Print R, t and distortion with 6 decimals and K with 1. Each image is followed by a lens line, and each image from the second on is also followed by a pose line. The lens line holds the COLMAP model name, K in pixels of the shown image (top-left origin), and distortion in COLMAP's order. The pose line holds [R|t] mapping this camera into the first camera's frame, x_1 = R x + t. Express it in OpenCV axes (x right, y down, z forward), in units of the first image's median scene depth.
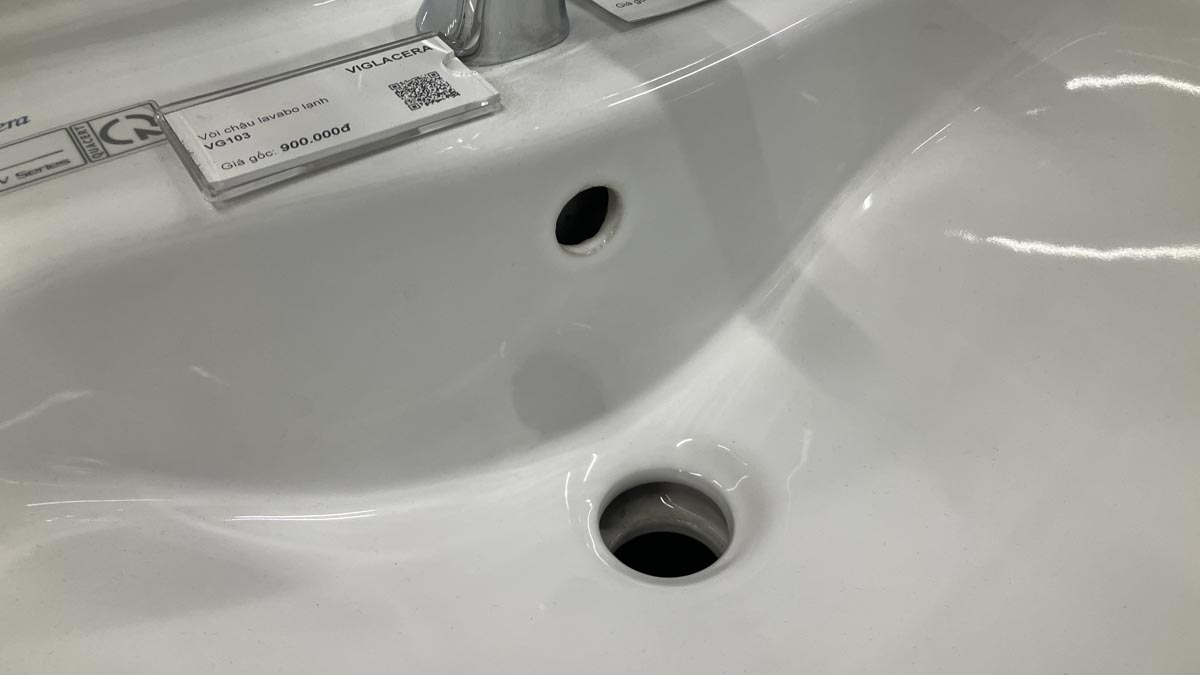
lens RADIAL K [[996.0, 0, 589.2], [0, 996.0, 338.0], [0, 0, 1]] dist [-0.009124, 0.033684]
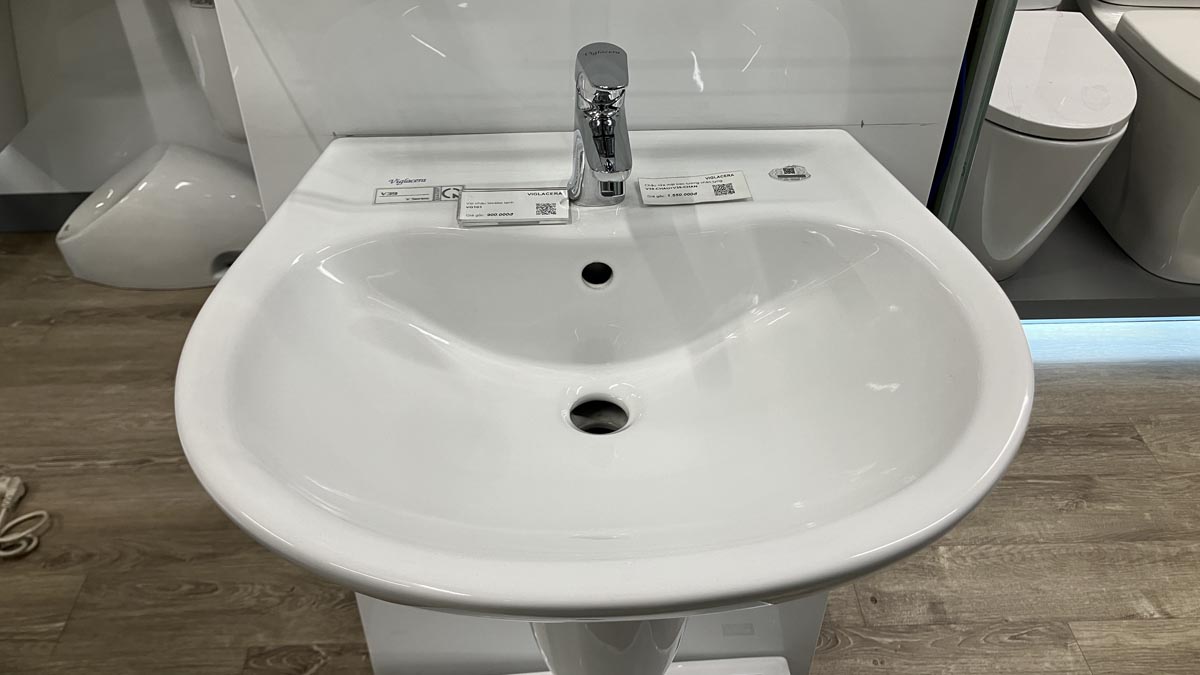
lens RADIAL K [[996.0, 0, 599.8], [0, 996.0, 342.0], [0, 0, 1]] dist [-0.009124, 0.033684]
pose [[0.862212, 0.329236, -0.384959, 1.099547], [-0.351775, 0.936000, 0.012626, 0.003825], [0.364479, 0.124533, 0.922847, -1.369832]]
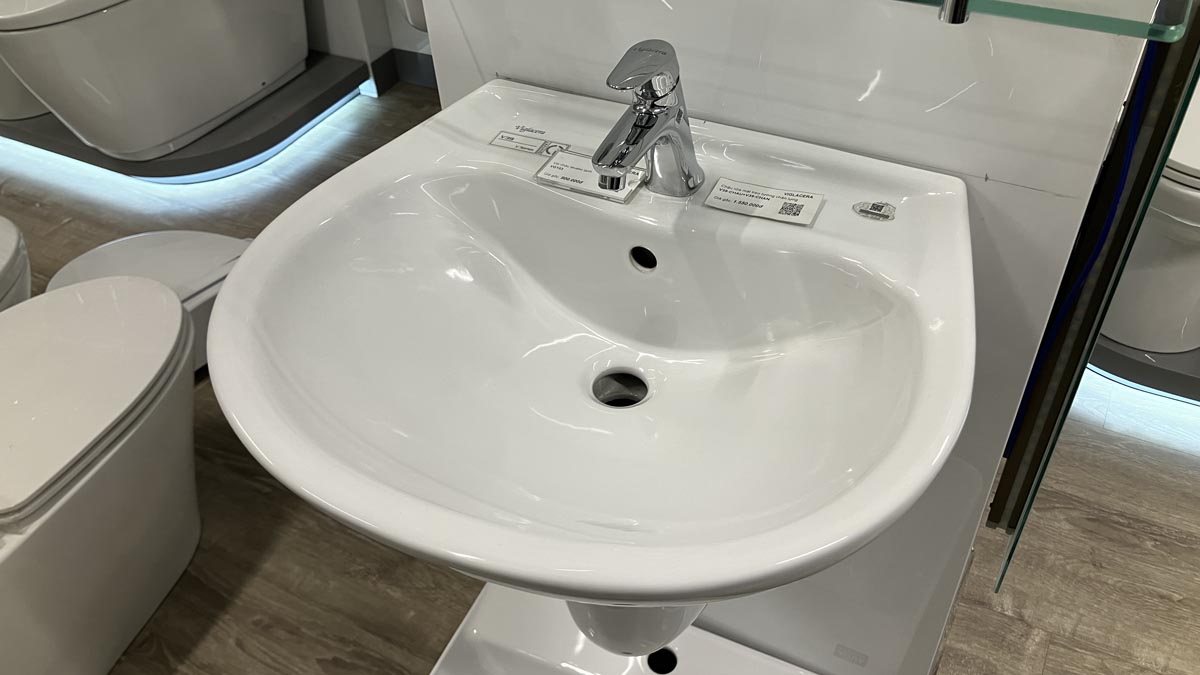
lens RADIAL K [[996.0, 0, 600.0], [0, 996.0, 353.8], [0, 0, 1]] dist [-0.009124, 0.033684]
pose [[0.482887, 0.583935, -0.652564, 1.922176], [-0.553494, 0.780998, 0.289285, -0.663297], [0.678575, 0.221499, 0.700338, -0.896482]]
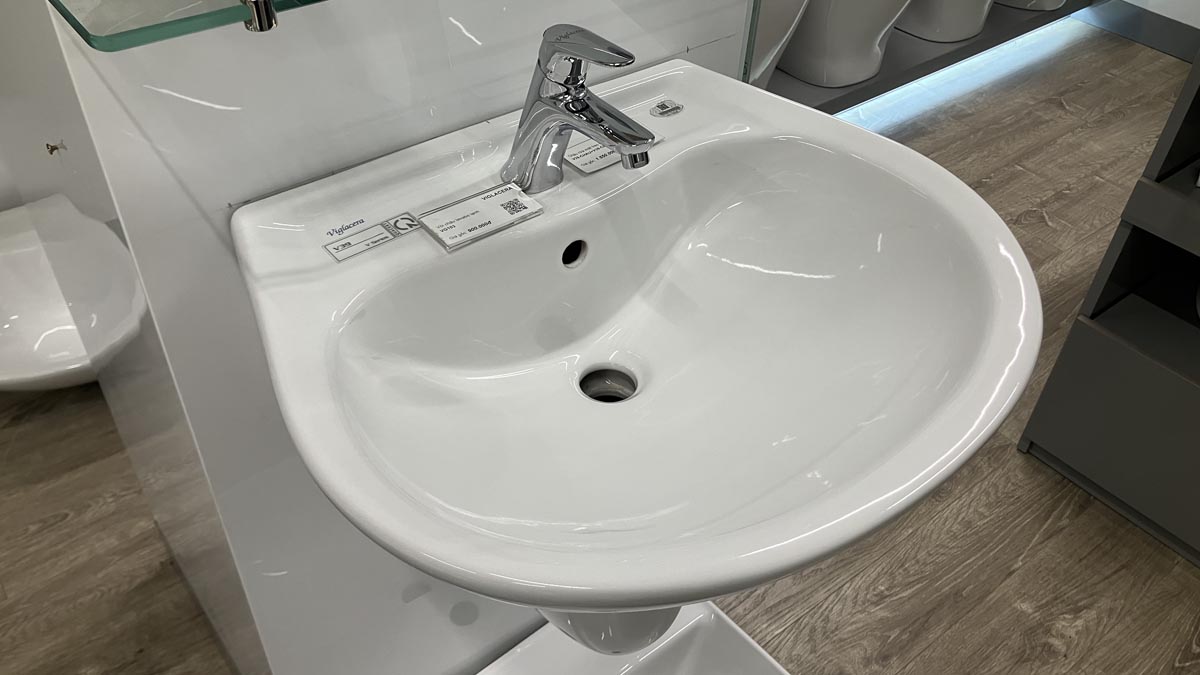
lens RADIAL K [[996.0, 0, 600.6], [0, 996.0, 333.6], [0, 0, 1]] dist [-0.009124, 0.033684]
pose [[0.994274, -0.030234, 0.102492, -0.215394], [0.032988, 0.999136, -0.025289, 0.160168], [-0.101639, 0.028525, 0.994412, -1.615835]]
